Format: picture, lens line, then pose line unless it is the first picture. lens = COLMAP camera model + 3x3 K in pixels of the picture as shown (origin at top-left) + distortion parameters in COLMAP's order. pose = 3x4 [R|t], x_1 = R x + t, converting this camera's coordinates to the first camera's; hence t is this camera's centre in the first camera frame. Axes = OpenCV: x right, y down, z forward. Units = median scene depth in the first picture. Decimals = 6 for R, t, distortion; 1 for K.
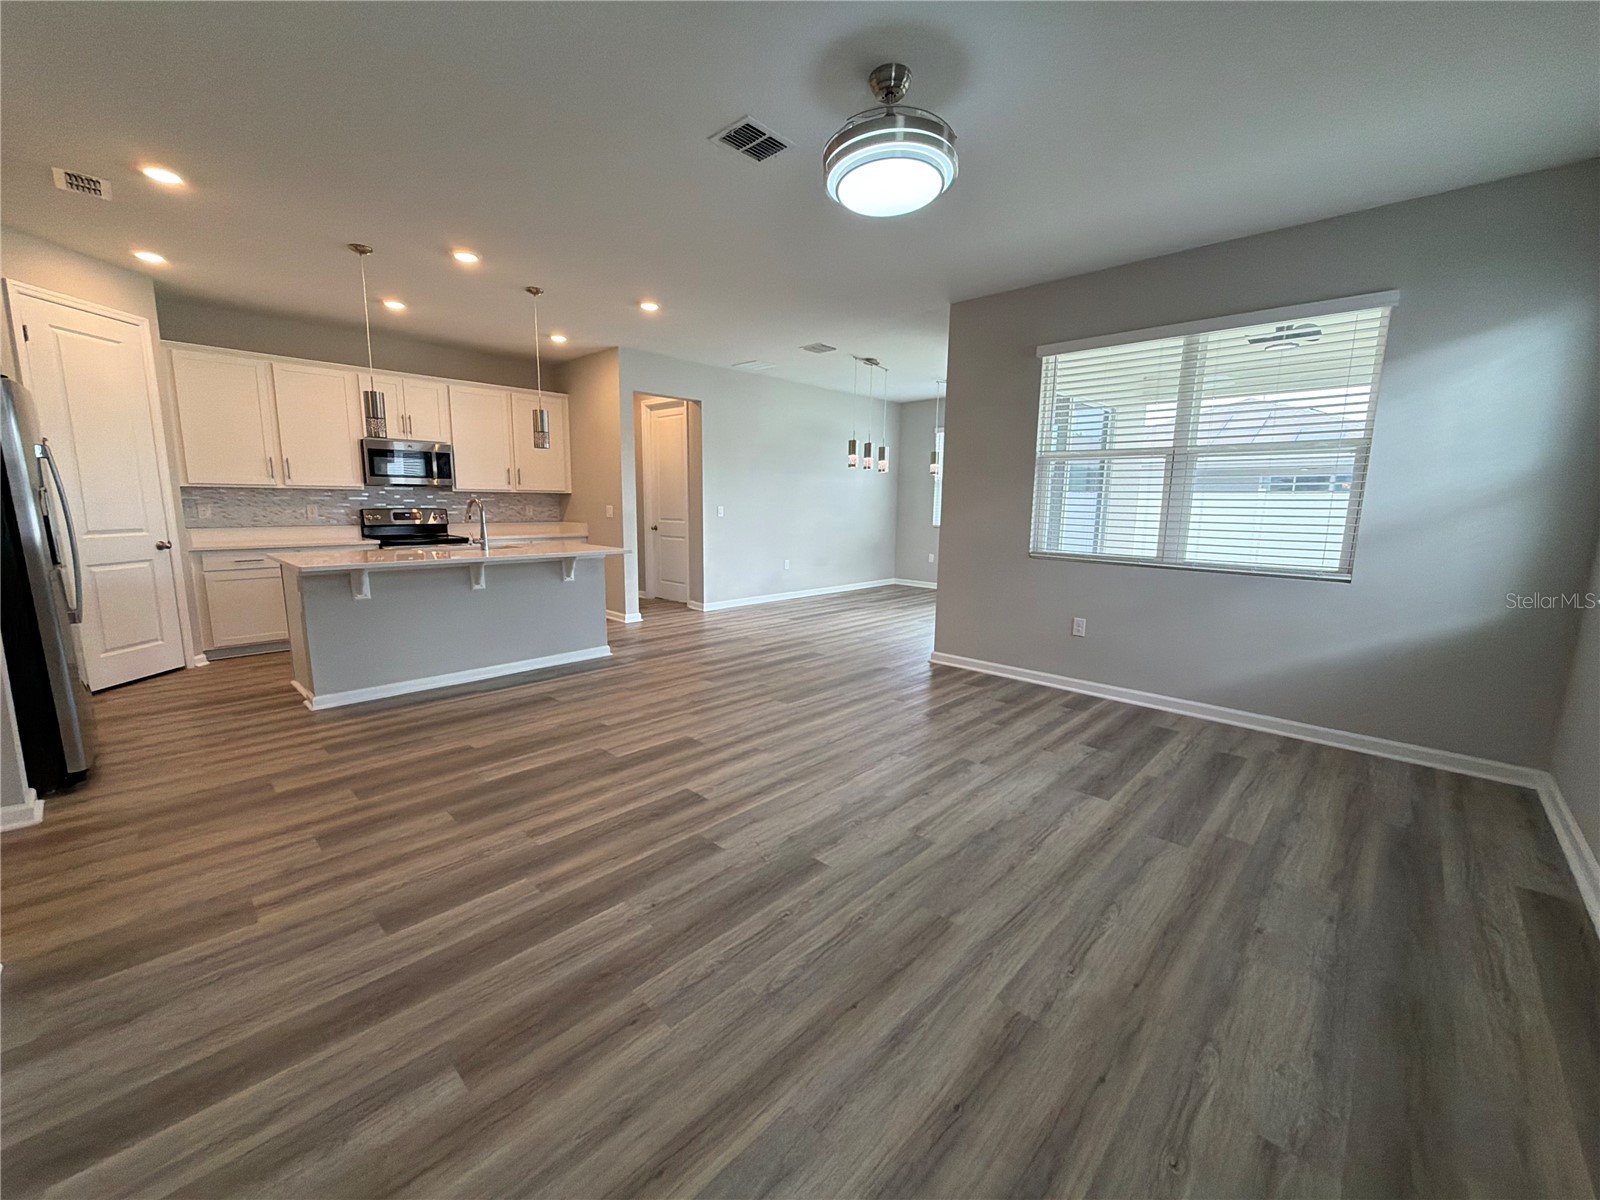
lens RADIAL K [[638.1, 0, 793.8], [0, 638.1, 599.9], [0, 0, 1]] dist [-0.000349, 0.000054]
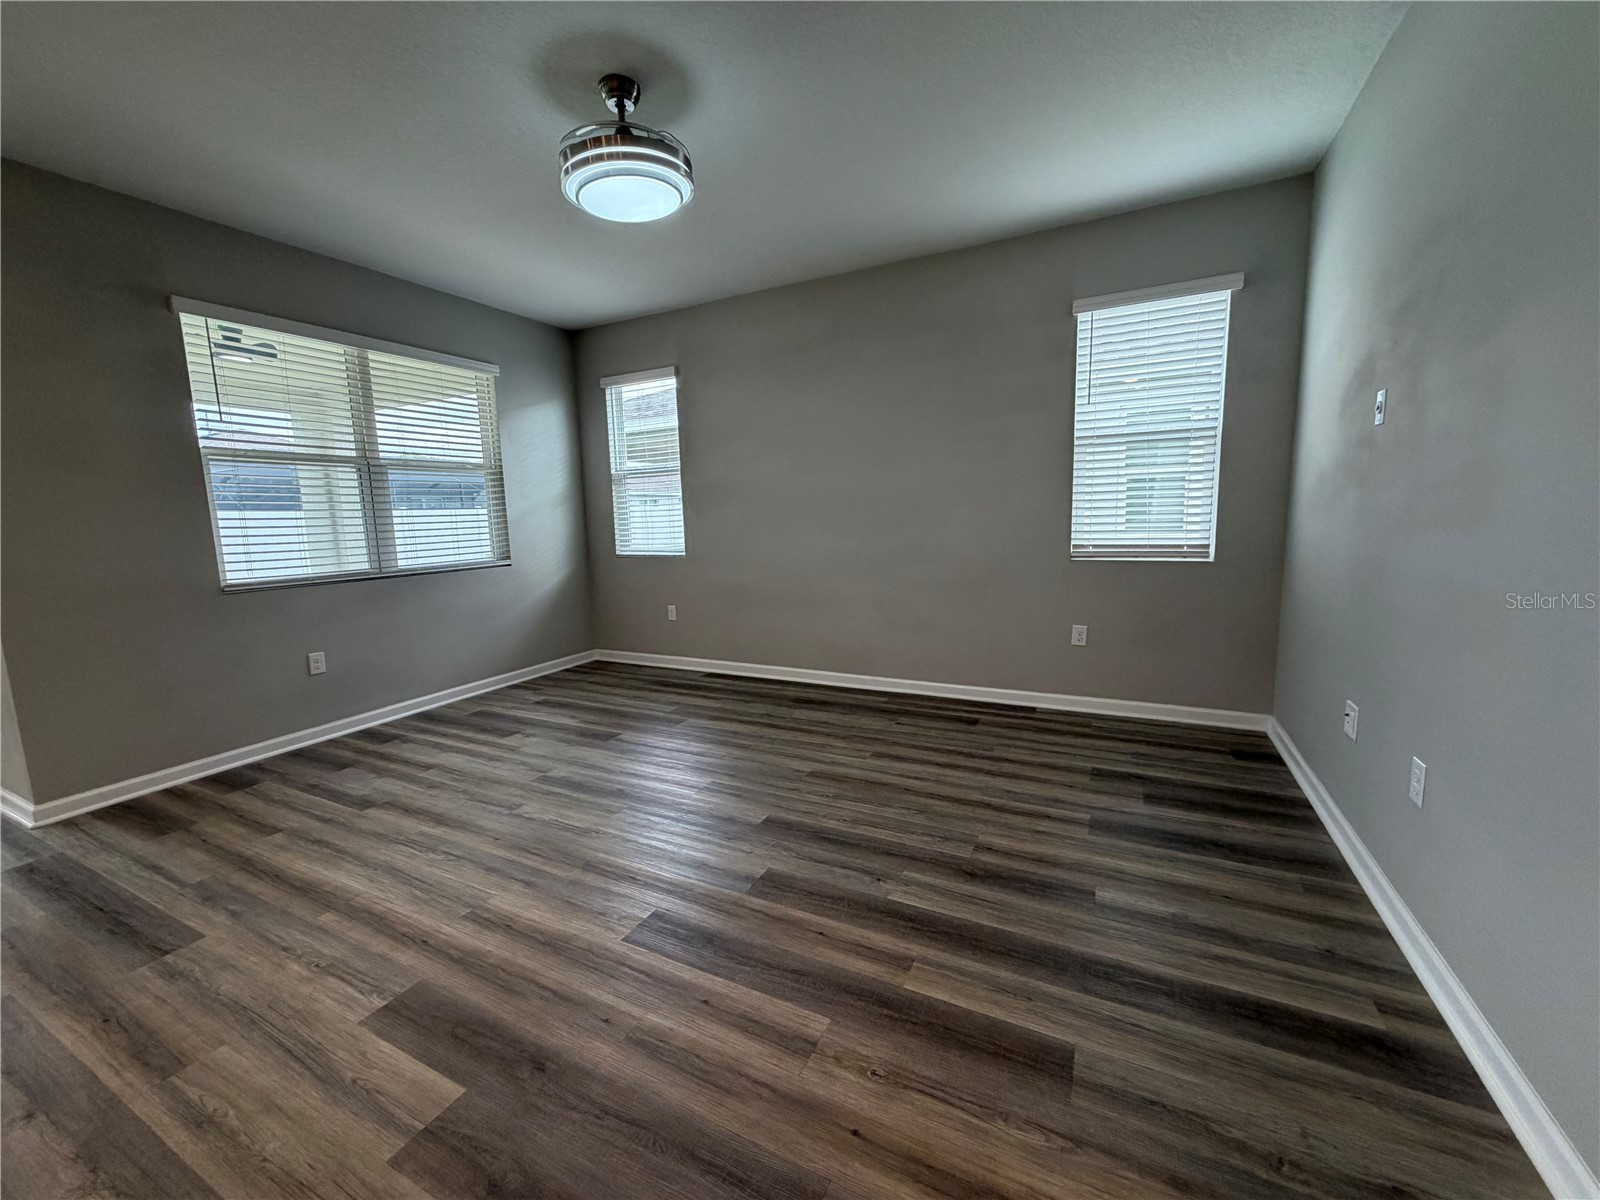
lens RADIAL K [[638.1, 0, 793.8], [0, 638.1, 599.9], [0, 0, 1]] dist [-0.000349, 0.000054]
pose [[-0.287586, -0.136059, 0.948041, -0.632965], [0.174089, 0.965942, 0.191438, -0.109291], [-0.941800, 0.220099, -0.254106, 0.738529]]
